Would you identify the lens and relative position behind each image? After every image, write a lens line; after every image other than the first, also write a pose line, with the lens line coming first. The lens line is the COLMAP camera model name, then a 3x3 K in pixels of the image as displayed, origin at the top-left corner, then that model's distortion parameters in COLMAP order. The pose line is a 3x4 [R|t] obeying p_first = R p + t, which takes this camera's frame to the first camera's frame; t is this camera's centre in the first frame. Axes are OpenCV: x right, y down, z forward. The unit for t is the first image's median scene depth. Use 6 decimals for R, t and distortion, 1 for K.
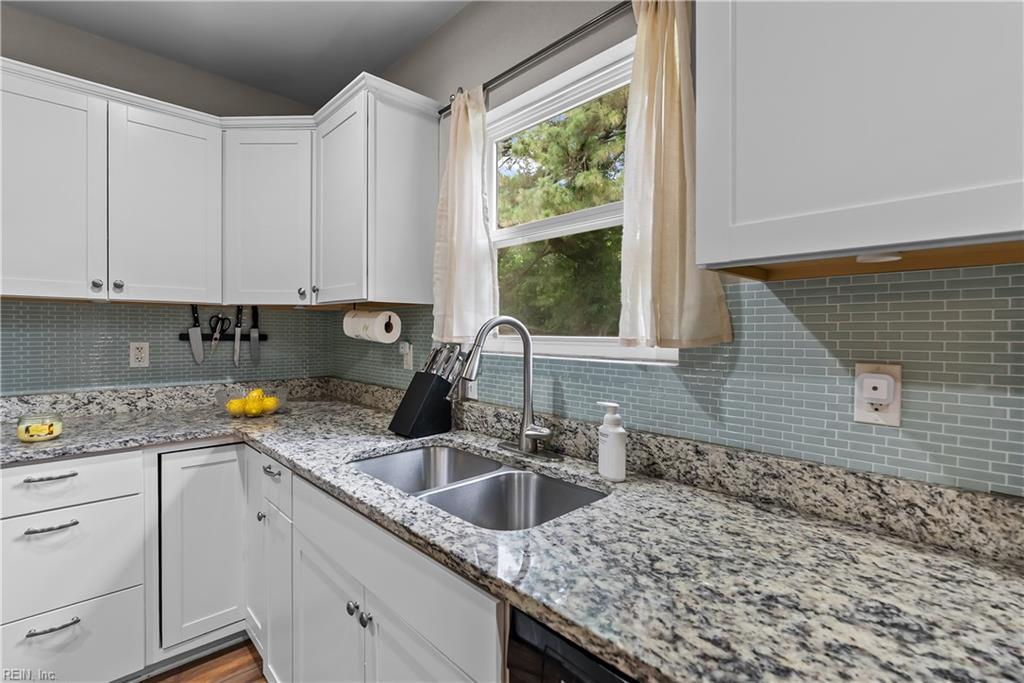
lens RADIAL K [[464.4, 0, 511.1], [0, 464.4, 335.1], [0, 0, 1]] dist [-0.007867, 0.000033]
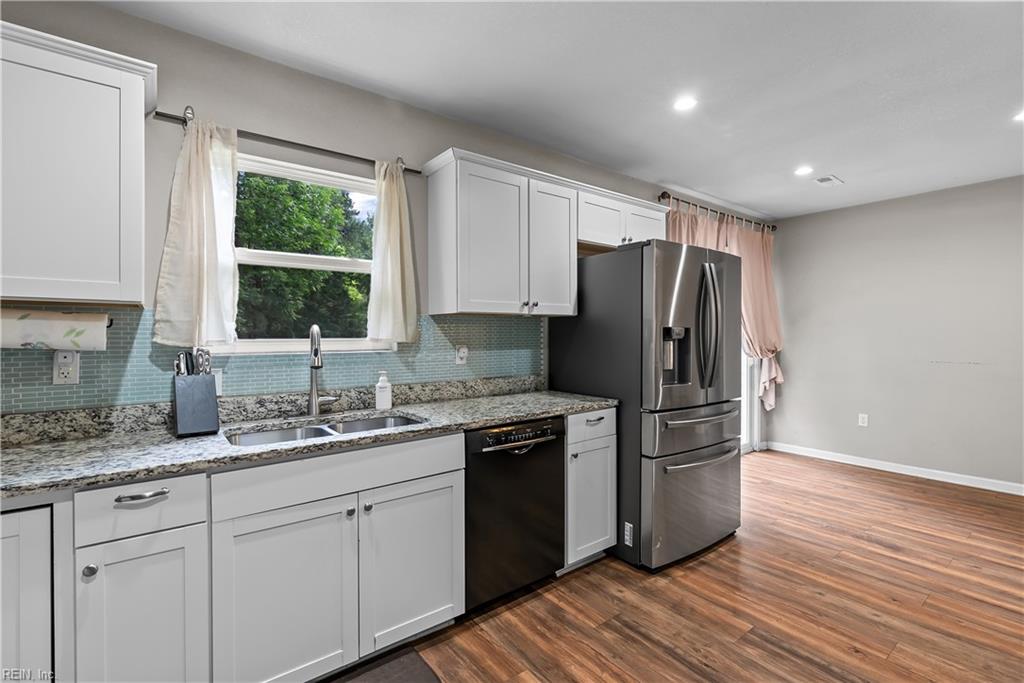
lens RADIAL K [[464.4, 0, 511.1], [0, 464.4, 335.1], [0, 0, 1]] dist [-0.007867, 0.000033]
pose [[0.108249, -0.010302, 0.994070, -1.784045], [0.007933, 0.999923, 0.009499, -0.024265], [-0.994092, 0.006858, 0.108322, 0.262400]]
